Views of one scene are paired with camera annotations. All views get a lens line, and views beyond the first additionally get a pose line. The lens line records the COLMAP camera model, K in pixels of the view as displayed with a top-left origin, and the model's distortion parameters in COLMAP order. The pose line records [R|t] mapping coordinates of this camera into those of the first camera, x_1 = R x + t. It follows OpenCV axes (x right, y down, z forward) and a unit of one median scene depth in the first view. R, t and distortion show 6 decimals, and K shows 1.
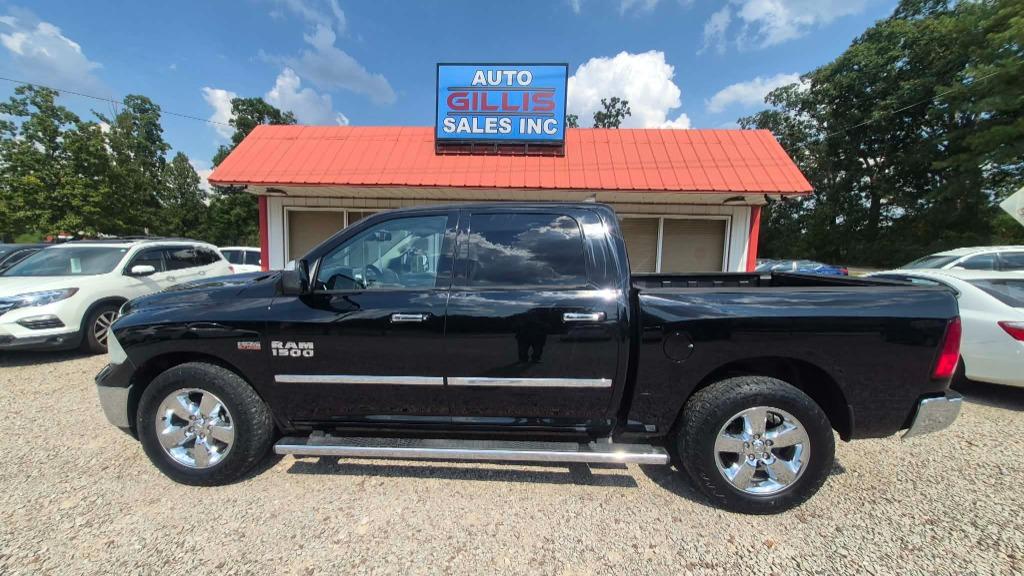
lens RADIAL K [[411.3, 0, 504.4], [0, 411.3, 289.5], [0, 0, 1]] dist [-0.001177, -0.000344]
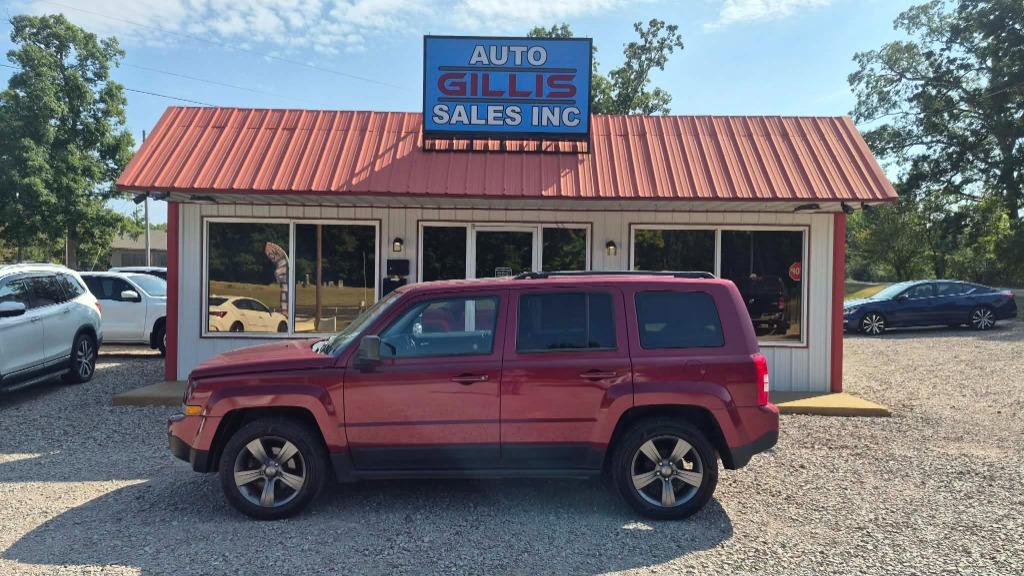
lens RADIAL K [[742.5, 0, 512.0], [0, 742.5, 288.0], [0, 0, 1]] dist [-0.005593, -0.004867]
pose [[0.998336, -0.011620, 0.056484, -0.082594], [0.015319, 0.997736, -0.065488, 0.018503], [-0.055596, 0.066245, 0.996253, -0.372003]]
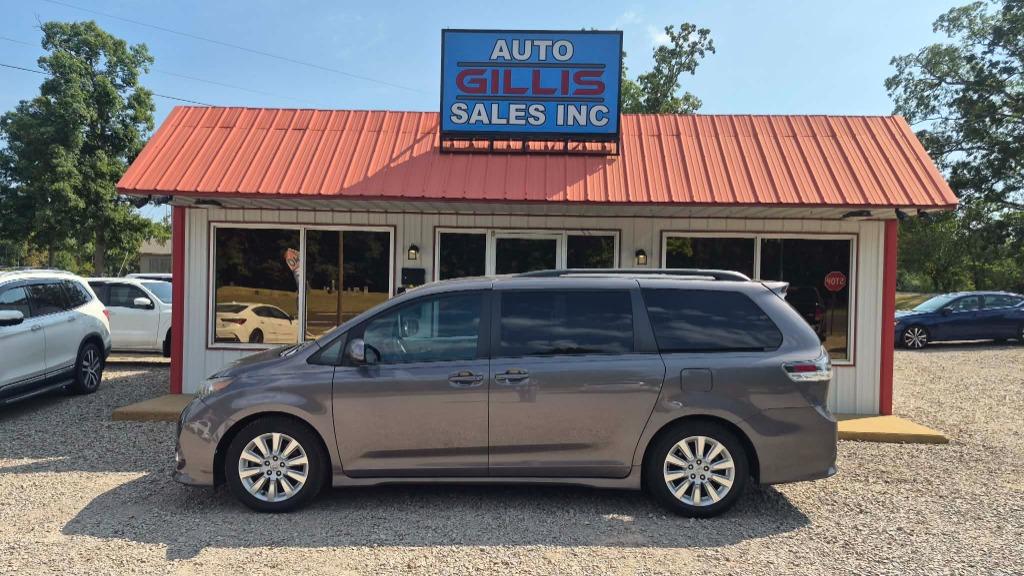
lens RADIAL K [[742.5, 0, 512.0], [0, 742.5, 288.0], [0, 0, 1]] dist [-0.005593, -0.004867]
pose [[0.999776, -0.004138, 0.020735, -0.069255], [0.005689, 0.997146, -0.075284, 0.004065], [-0.020364, 0.075385, 0.996947, -0.275115]]
